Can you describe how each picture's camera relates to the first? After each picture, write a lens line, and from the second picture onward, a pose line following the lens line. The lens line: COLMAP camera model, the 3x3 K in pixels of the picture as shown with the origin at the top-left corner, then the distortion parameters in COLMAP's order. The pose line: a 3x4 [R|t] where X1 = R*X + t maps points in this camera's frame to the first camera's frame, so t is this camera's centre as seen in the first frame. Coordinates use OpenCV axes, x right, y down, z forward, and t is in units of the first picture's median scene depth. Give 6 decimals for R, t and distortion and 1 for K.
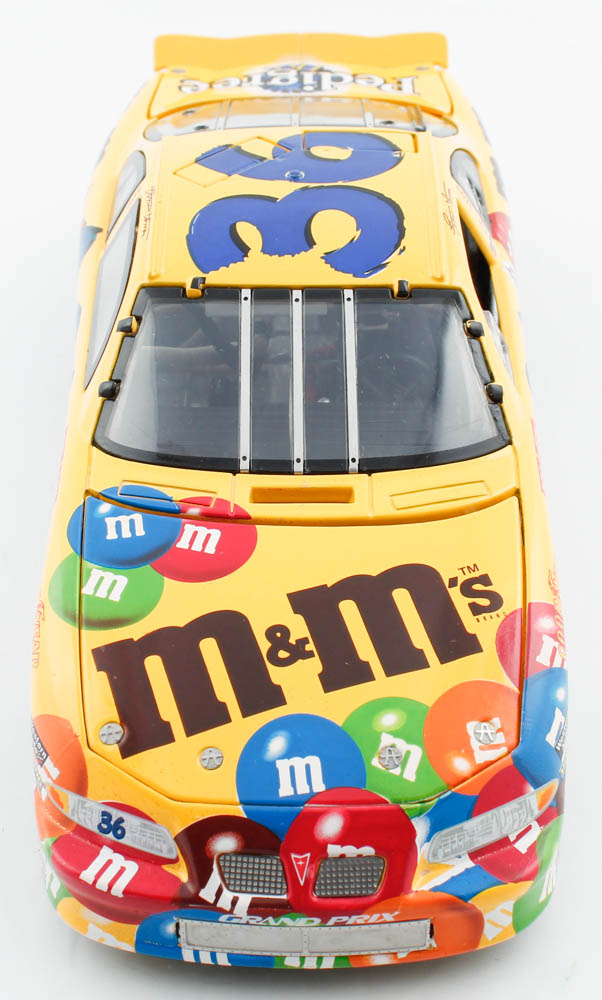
lens RADIAL K [[2082.9, 0, 301.1], [0, 2082.9, 500.5], [0, 0, 1]] dist [-0.134486, 0.000000]
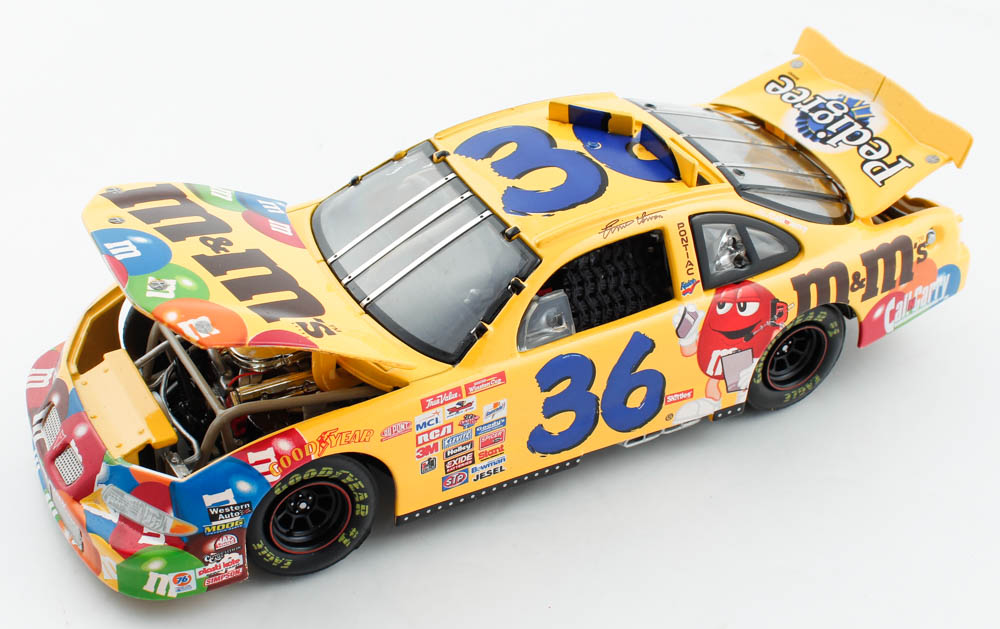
lens RADIAL K [[1651.3, 0, 426.3], [0, 1651.3, 288.9], [0, 0, 1]] dist [-0.120117, 0.000000]
pose [[0.449895, 0.527666, -0.720530, 0.841738], [-0.569652, 0.790908, 0.223519, -0.296744], [0.687816, 0.309891, 0.656412, 0.352112]]
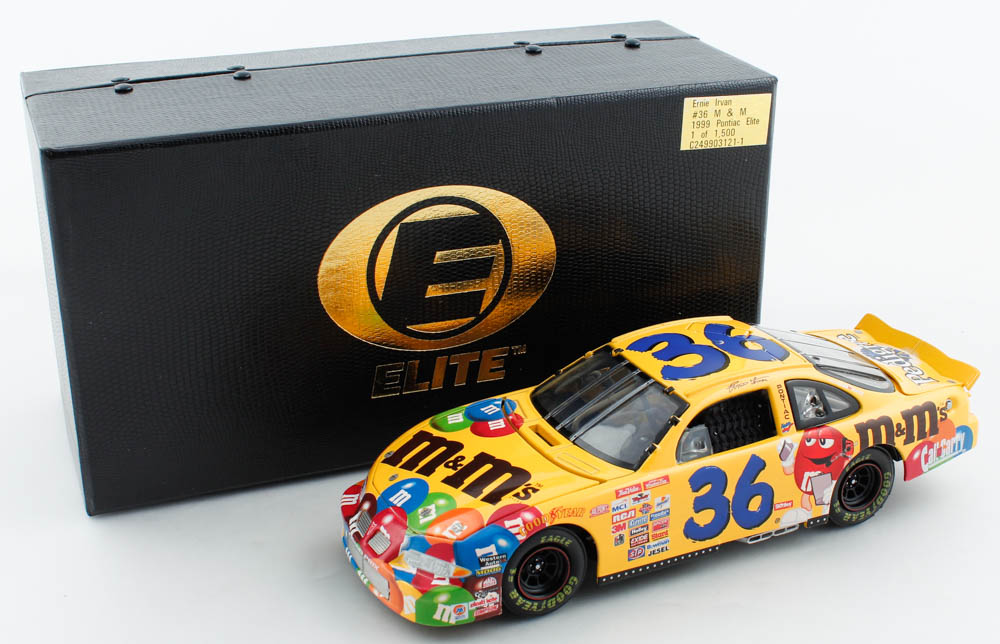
lens RADIAL K [[1535.5, 0, 501.3], [0, 1535.5, 321.8], [0, 0, 1]] dist [-0.109801, 0.000000]
pose [[0.443030, 0.346430, -0.826868, 1.245358], [-0.558807, 0.827938, 0.047472, -0.149174], [0.701041, 0.441028, 0.560389, 0.077150]]
